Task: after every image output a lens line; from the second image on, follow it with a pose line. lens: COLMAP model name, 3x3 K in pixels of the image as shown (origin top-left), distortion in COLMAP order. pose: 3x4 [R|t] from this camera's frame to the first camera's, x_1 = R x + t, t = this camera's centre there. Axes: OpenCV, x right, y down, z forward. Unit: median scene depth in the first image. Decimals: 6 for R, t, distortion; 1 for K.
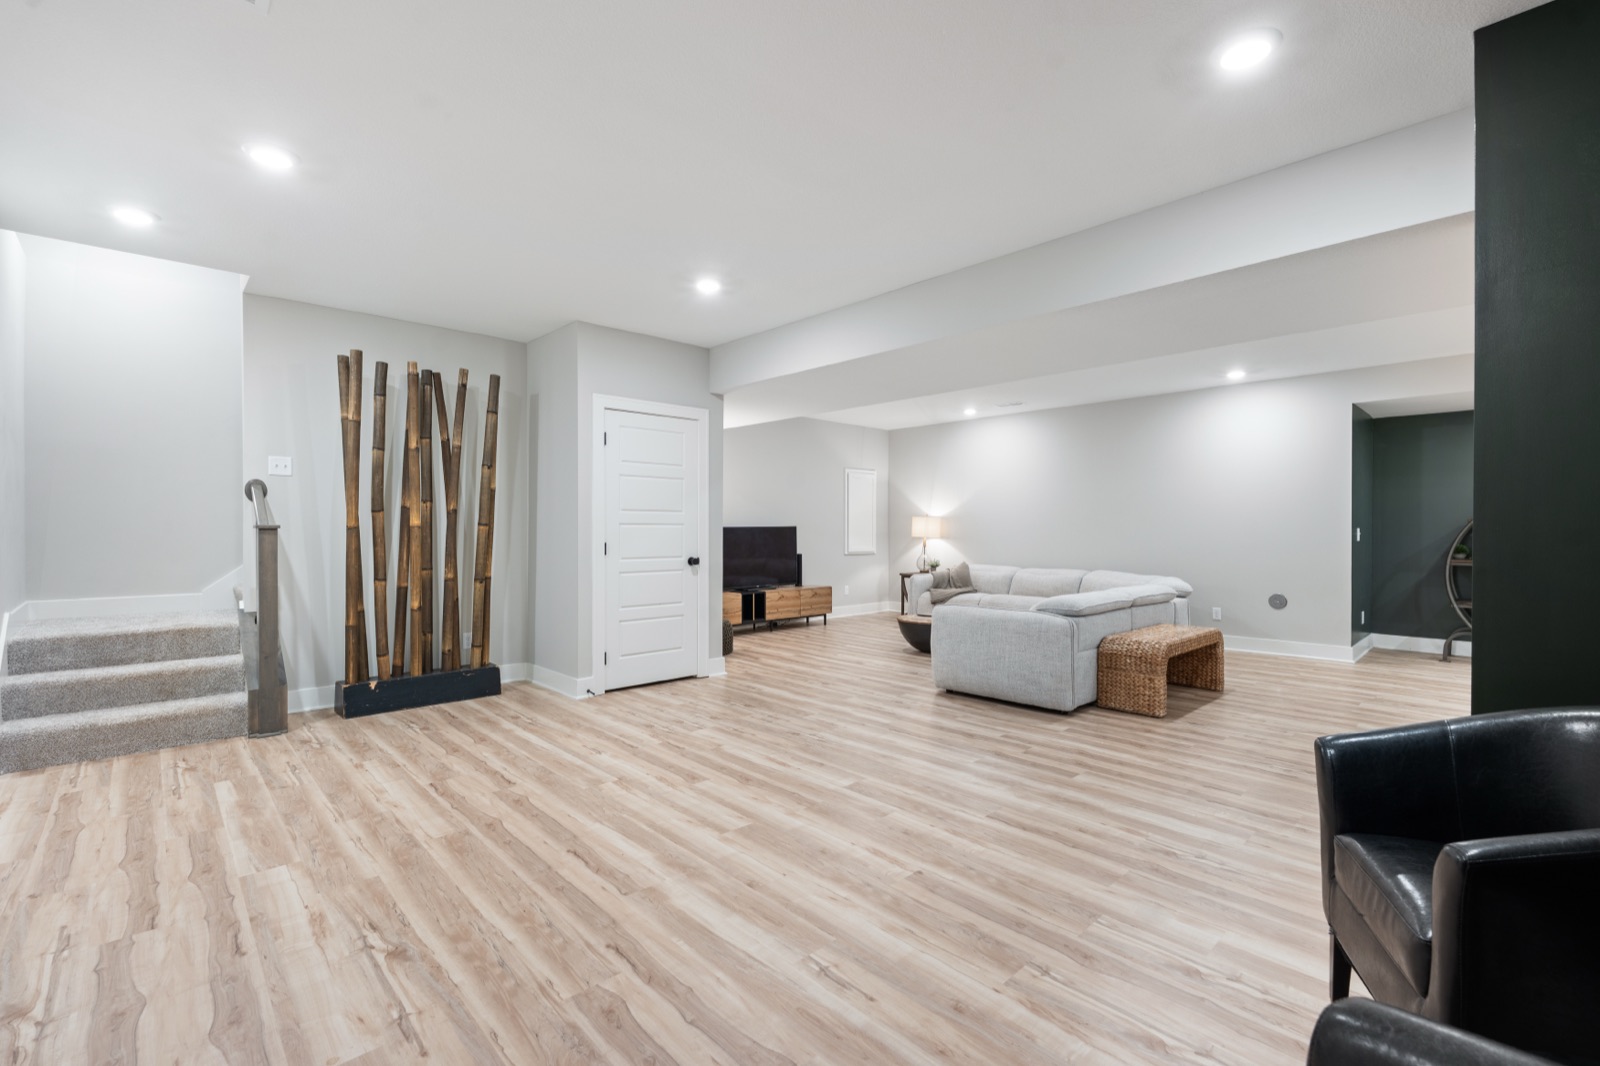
lens RADIAL K [[696.2, 0, 800.2], [0, 696.2, 536.2], [0, 0, 1]] dist [-0.001531, -0.000232]
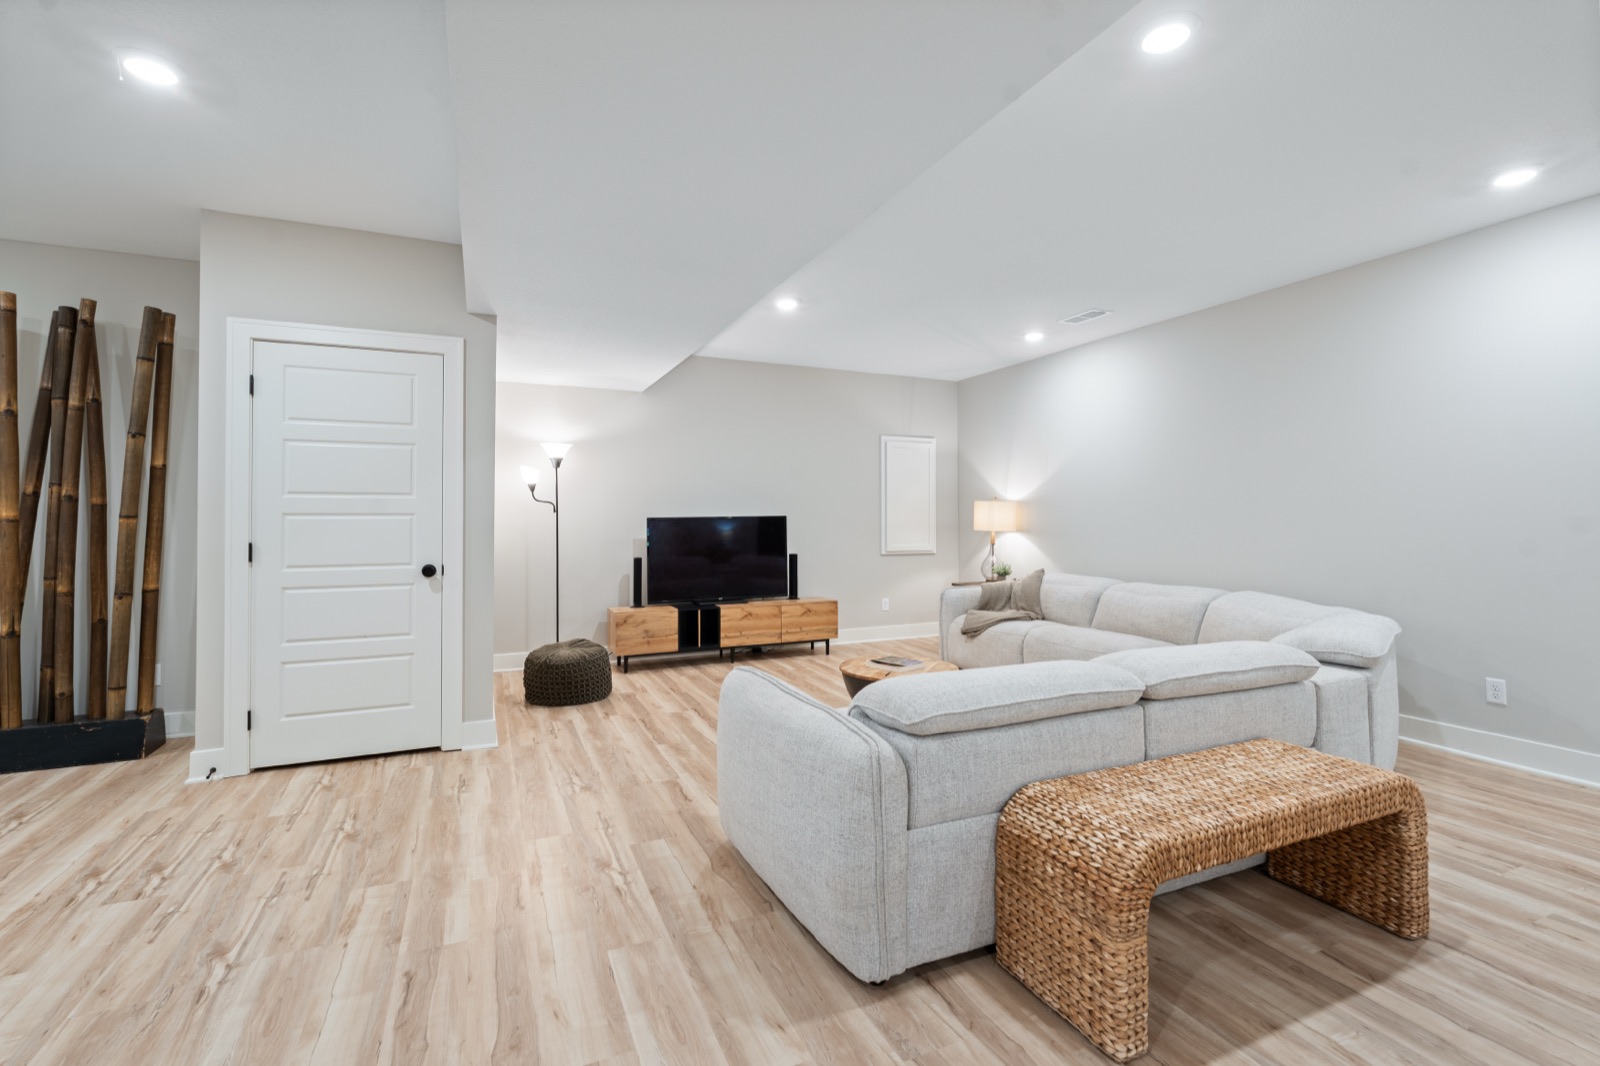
lens RADIAL K [[705.9, 0, 799.1], [0, 705.9, 509.2], [0, 0, 1]] dist [-0.003478, -0.000177]
pose [[0.946943, -0.008708, -0.321282, 0.266975], [0.000742, 0.999689, -0.024907, -0.003212], [0.321399, 0.023347, 0.946656, 0.338635]]
